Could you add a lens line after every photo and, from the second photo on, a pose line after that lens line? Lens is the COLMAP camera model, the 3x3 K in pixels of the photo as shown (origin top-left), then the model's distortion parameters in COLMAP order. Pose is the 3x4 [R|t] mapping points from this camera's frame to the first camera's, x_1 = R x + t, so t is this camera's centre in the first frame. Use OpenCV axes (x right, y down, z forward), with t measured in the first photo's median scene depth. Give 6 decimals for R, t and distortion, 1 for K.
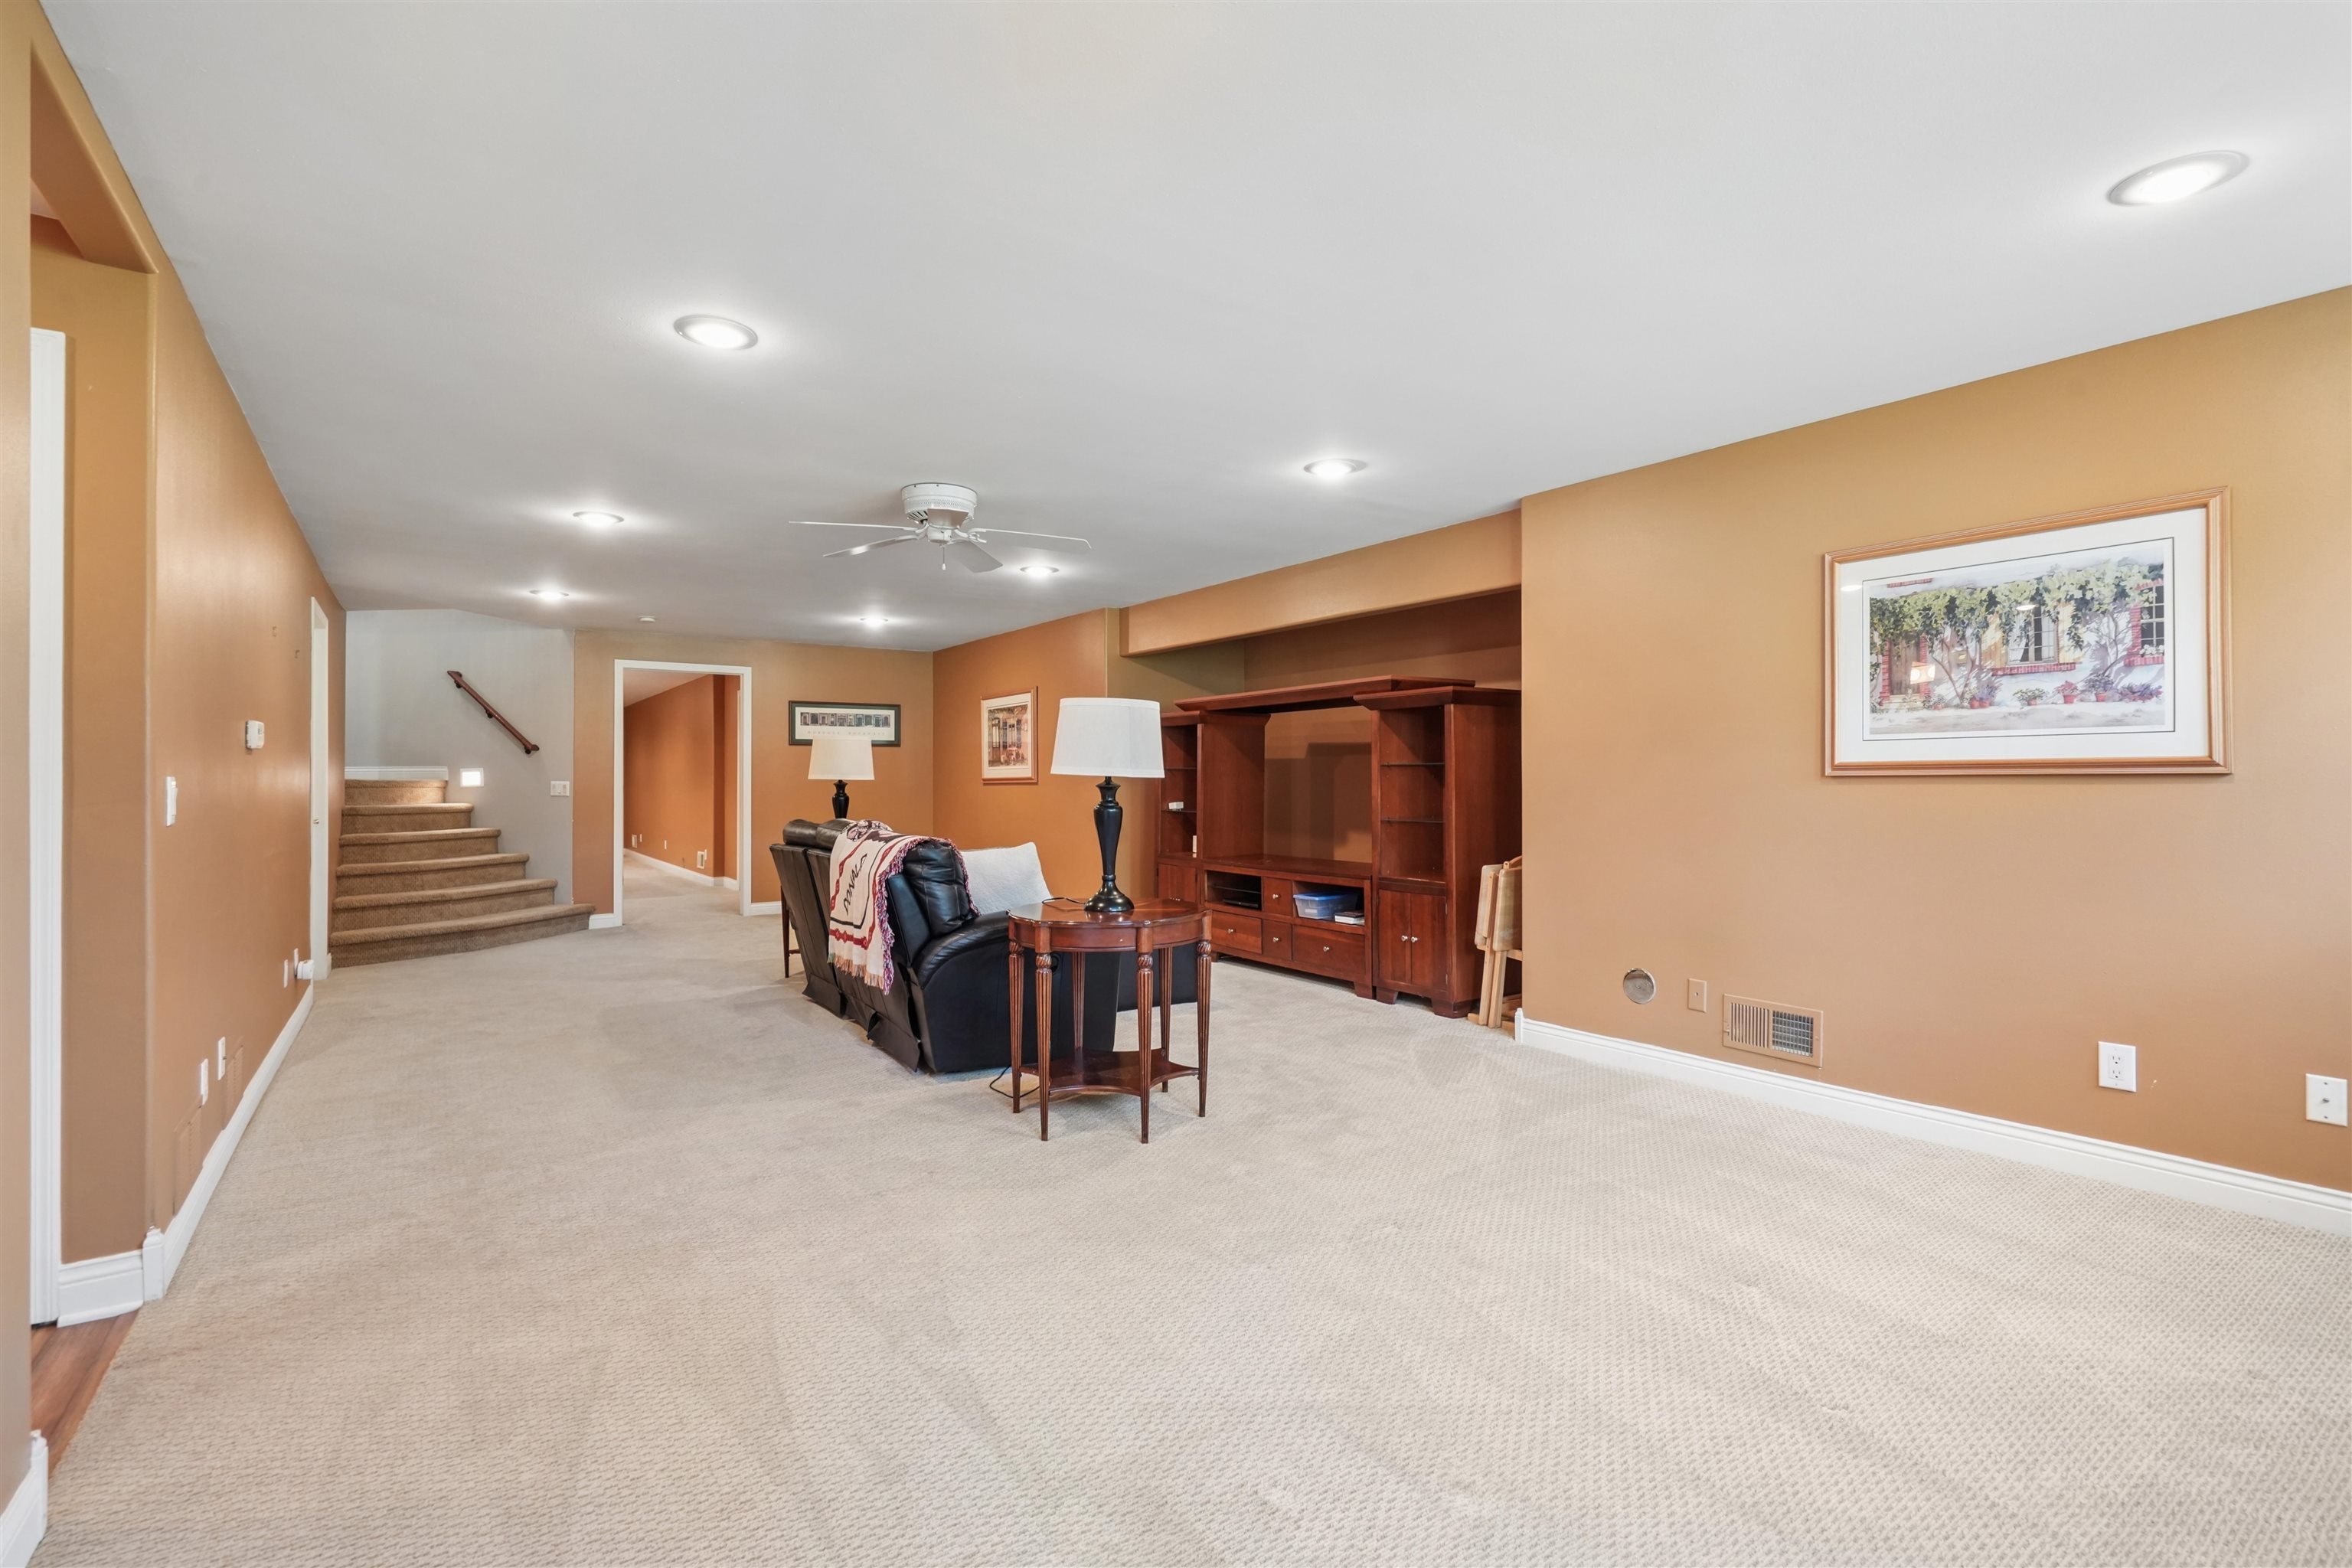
lens RADIAL K [[1077.6, 0, 1178.5], [0, 1077.6, 778.2], [0, 0, 1]] dist [0.000652, 0.000297]
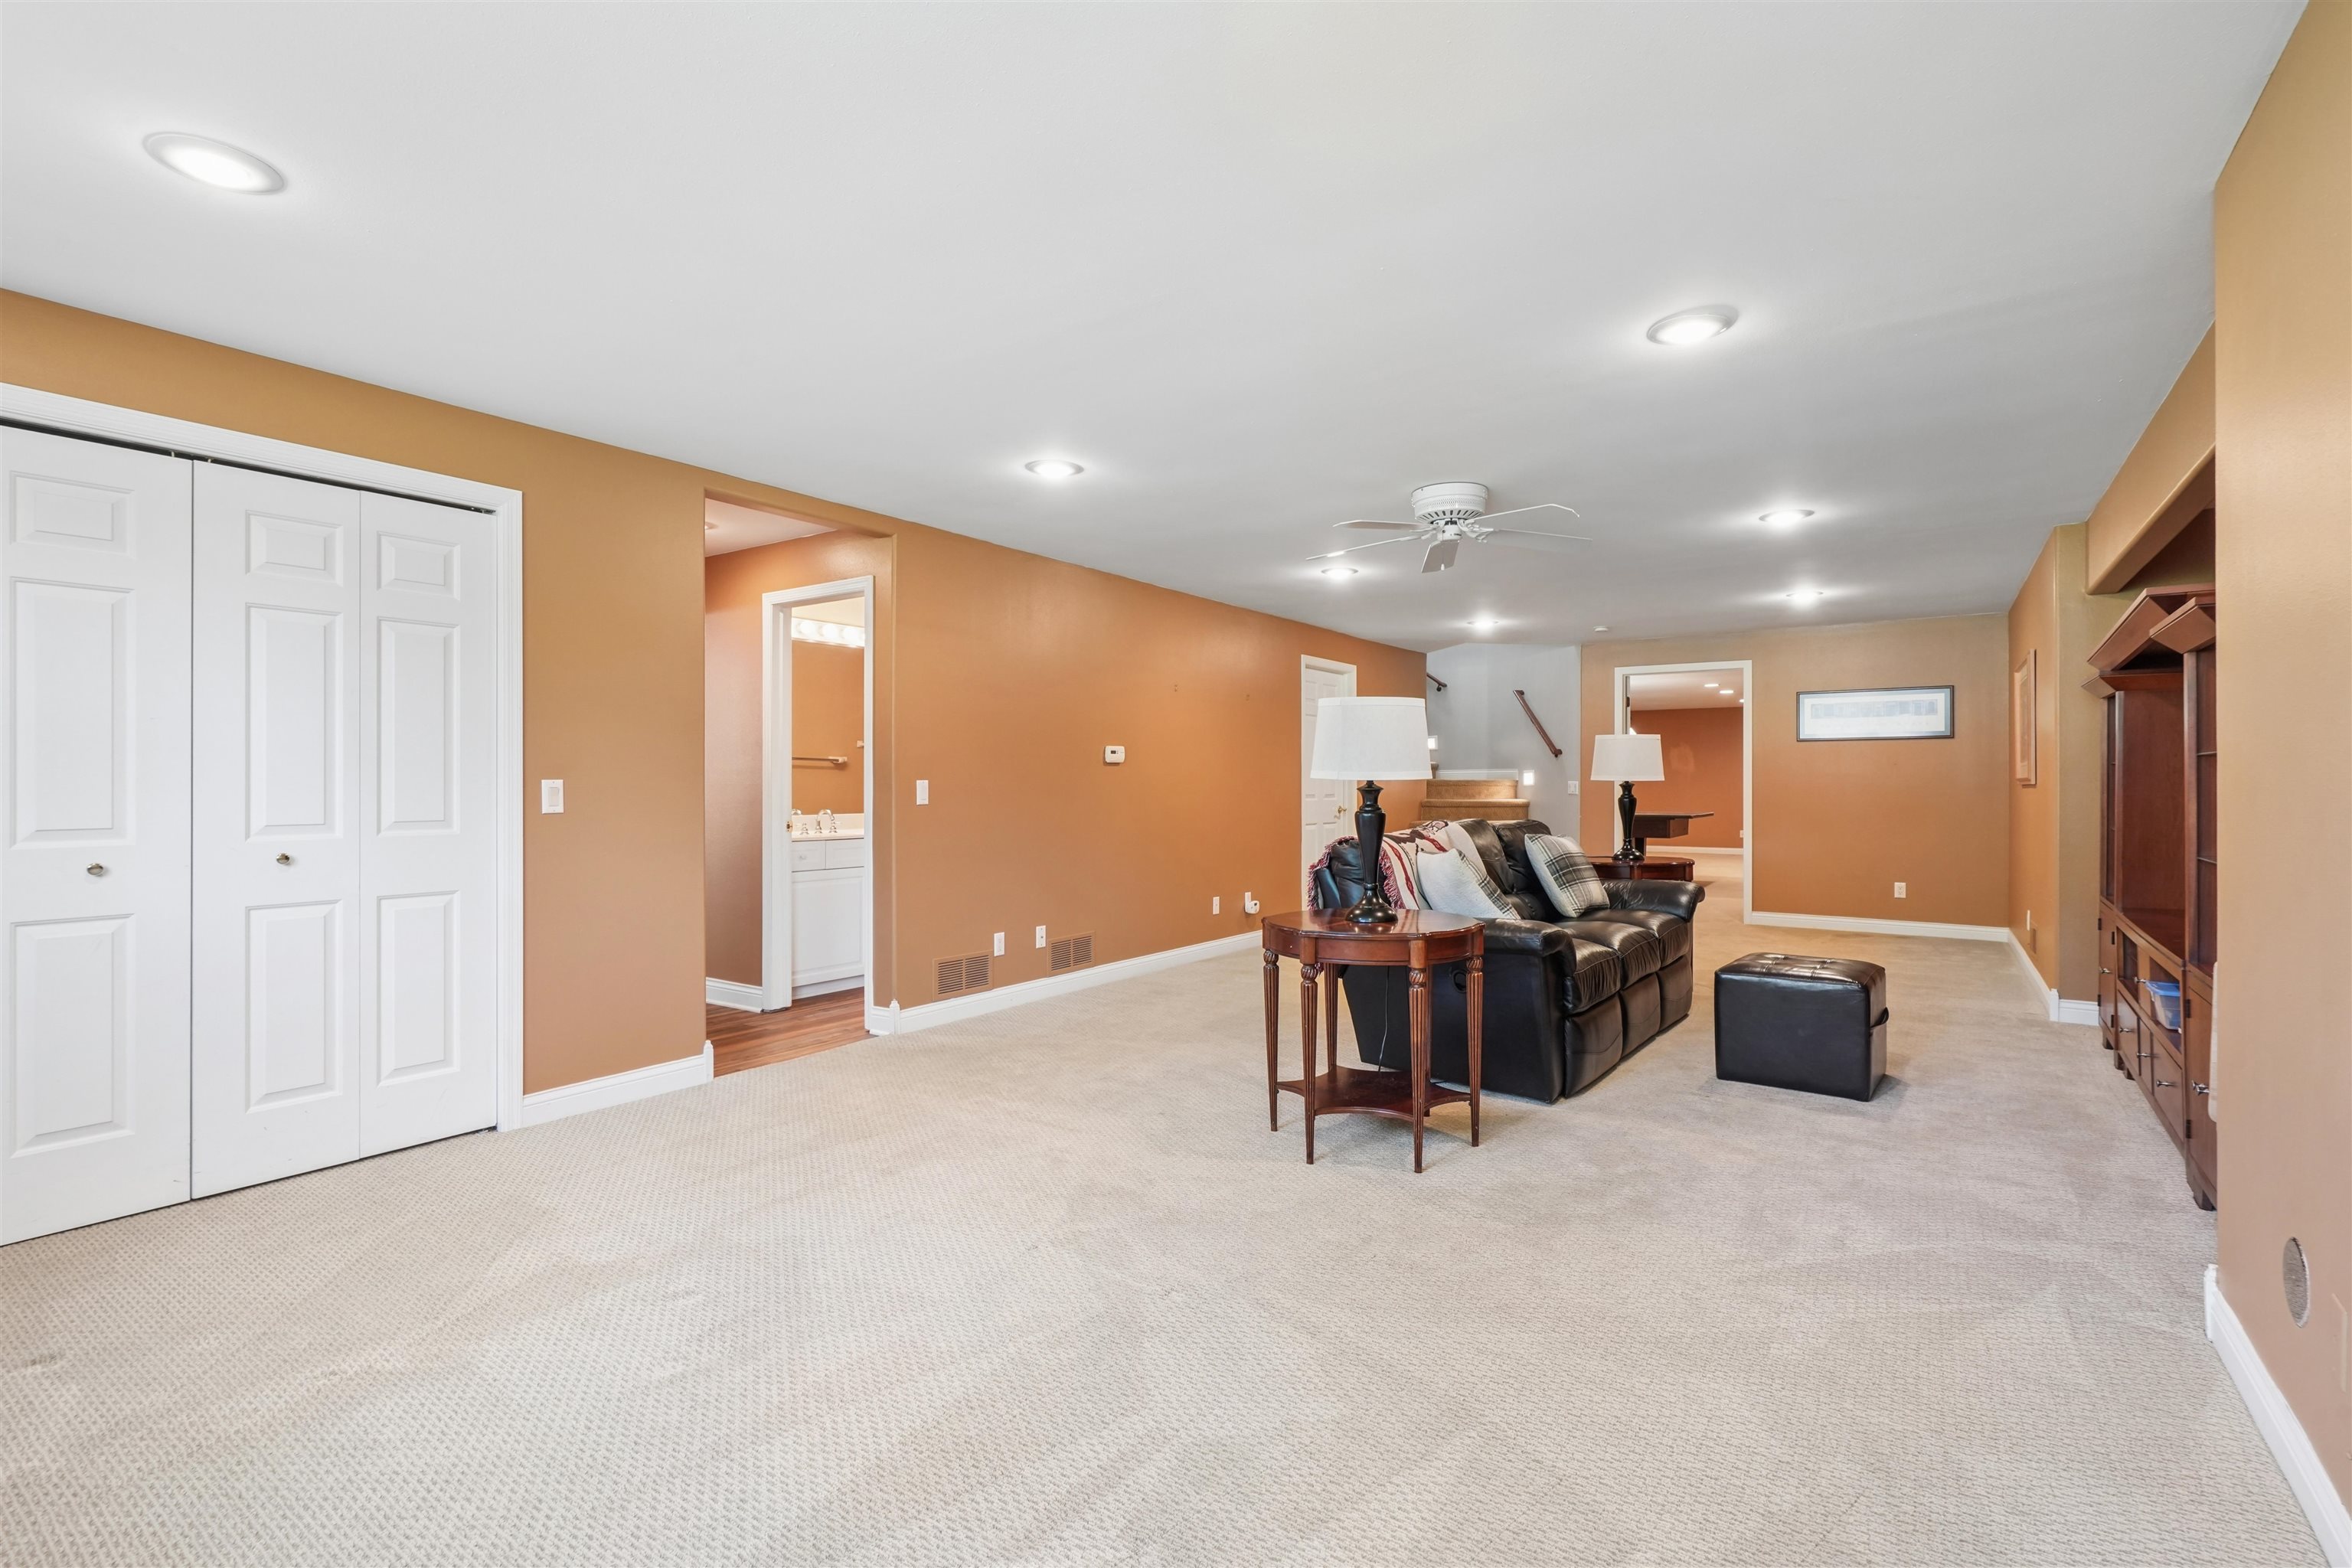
lens RADIAL K [[1077.6, 0, 1185.4], [0, 1077.6, 780.5], [0, 0, 1]] dist [0.000652, 0.000297]
pose [[0.360154, 0.002539, -0.932890, 0.432131], [0.001040, 0.999995, 0.003123, -0.002347], [0.932892, -0.002095, 0.360149, 0.291388]]
